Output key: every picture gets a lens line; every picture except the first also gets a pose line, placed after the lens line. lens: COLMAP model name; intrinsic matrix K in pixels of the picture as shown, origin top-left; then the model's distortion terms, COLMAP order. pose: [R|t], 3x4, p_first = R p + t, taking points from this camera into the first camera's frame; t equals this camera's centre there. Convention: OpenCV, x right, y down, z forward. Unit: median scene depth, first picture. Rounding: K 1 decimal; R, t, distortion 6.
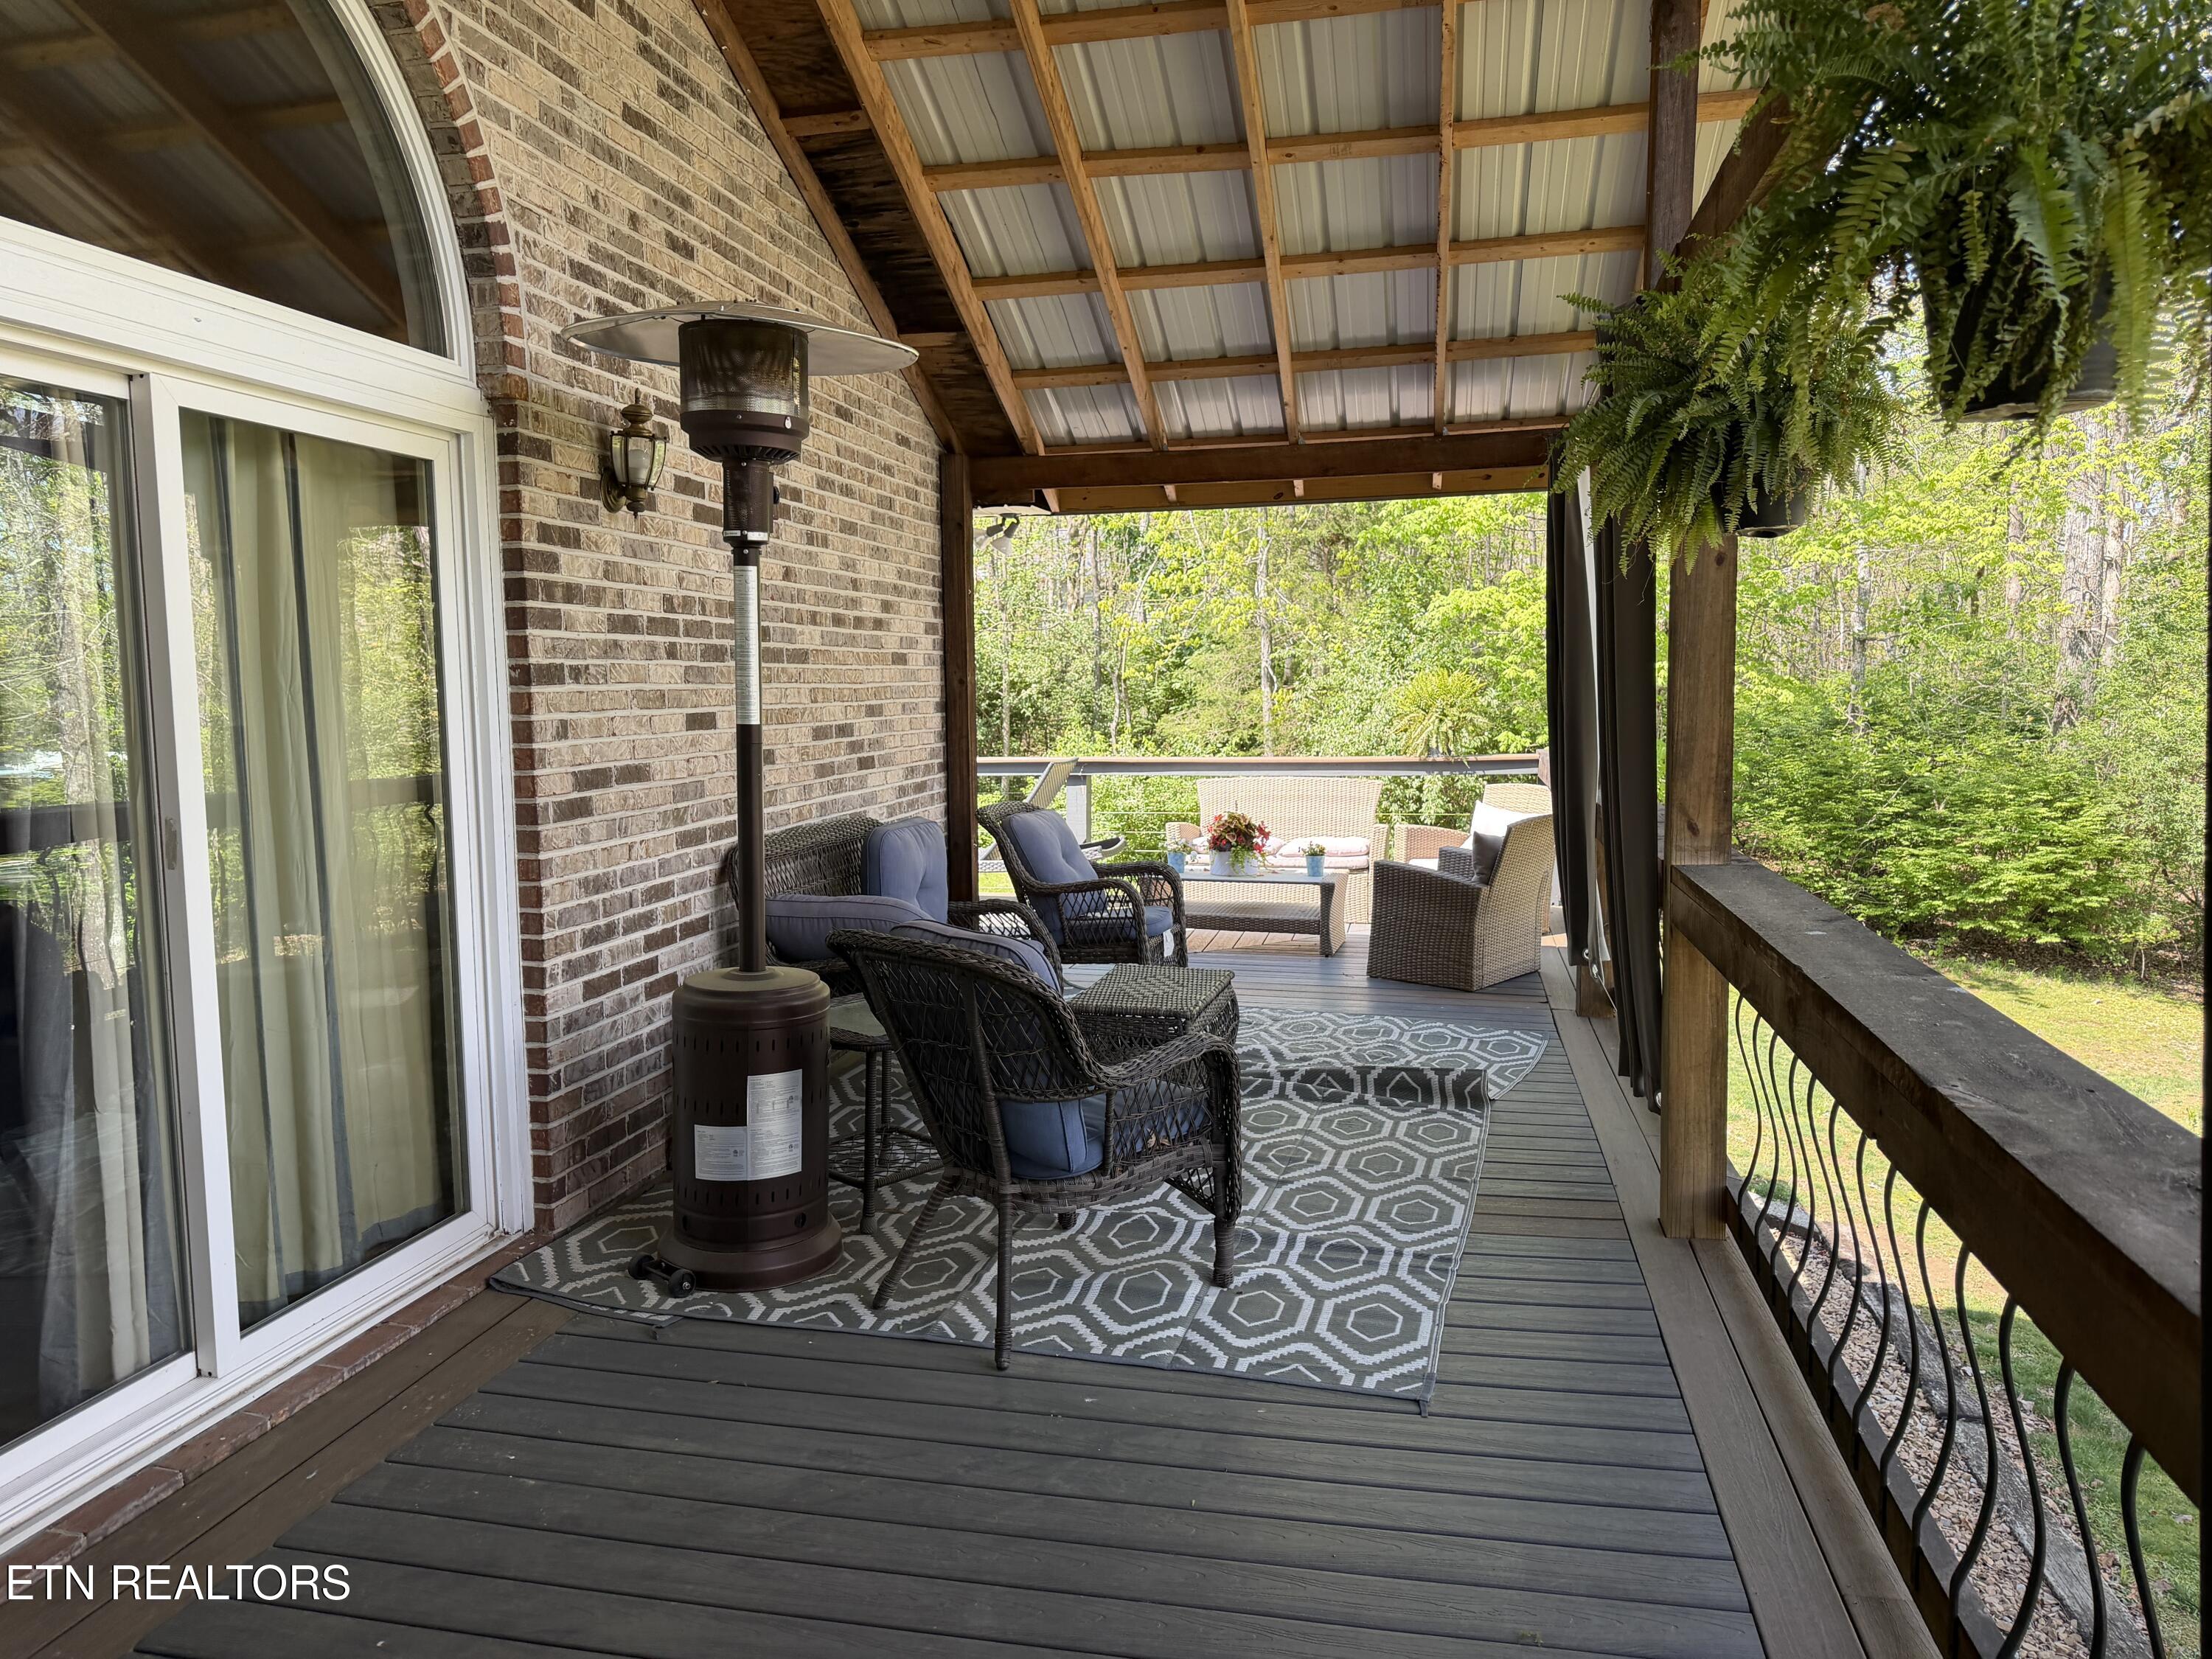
lens RADIAL K [[1557.7, 0, 1106.0], [0, 1557.7, 829.5], [0, 0, 1]] dist [0.132832, -0.200373]
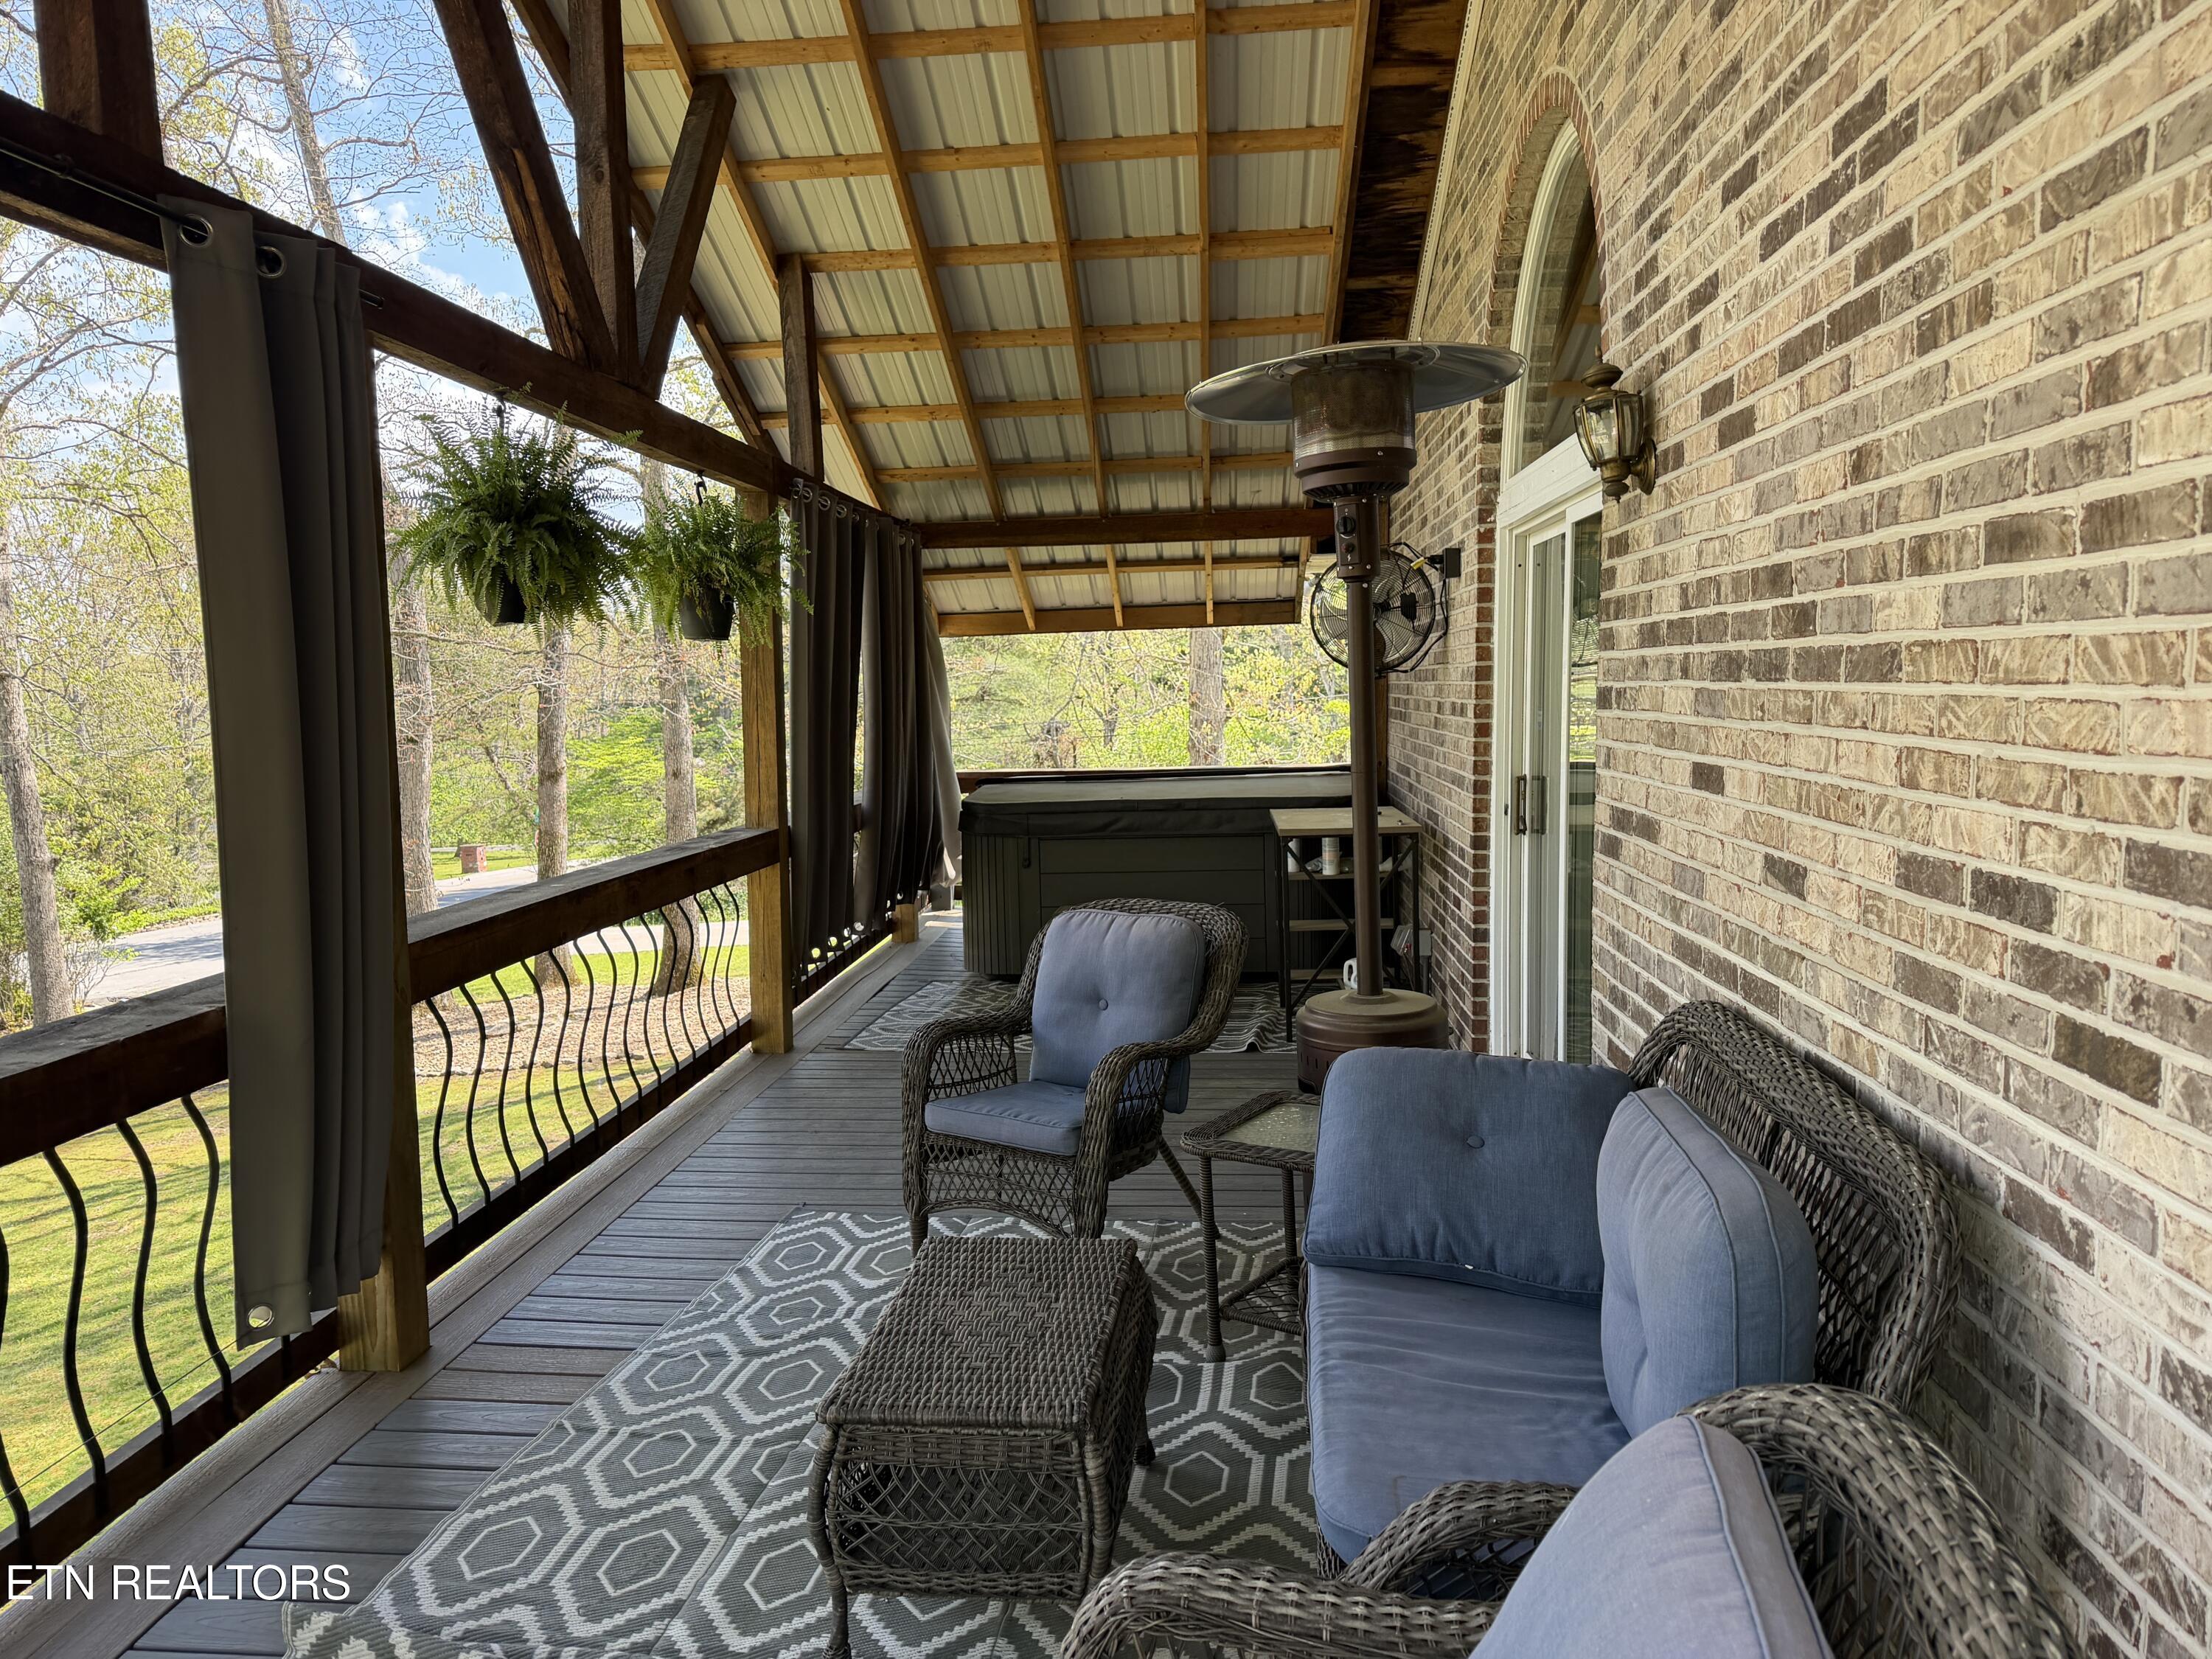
lens RADIAL K [[1557.7, 0, 1106.0], [0, 1557.7, 829.5], [0, 0, 1]] dist [0.132832, -0.200373]
pose [[-0.991217, 0.042029, -0.125392, 0.048654], [0.017558, 0.981586, 0.190213, -0.149272], [0.131077, 0.186341, -0.973702, 1.374679]]
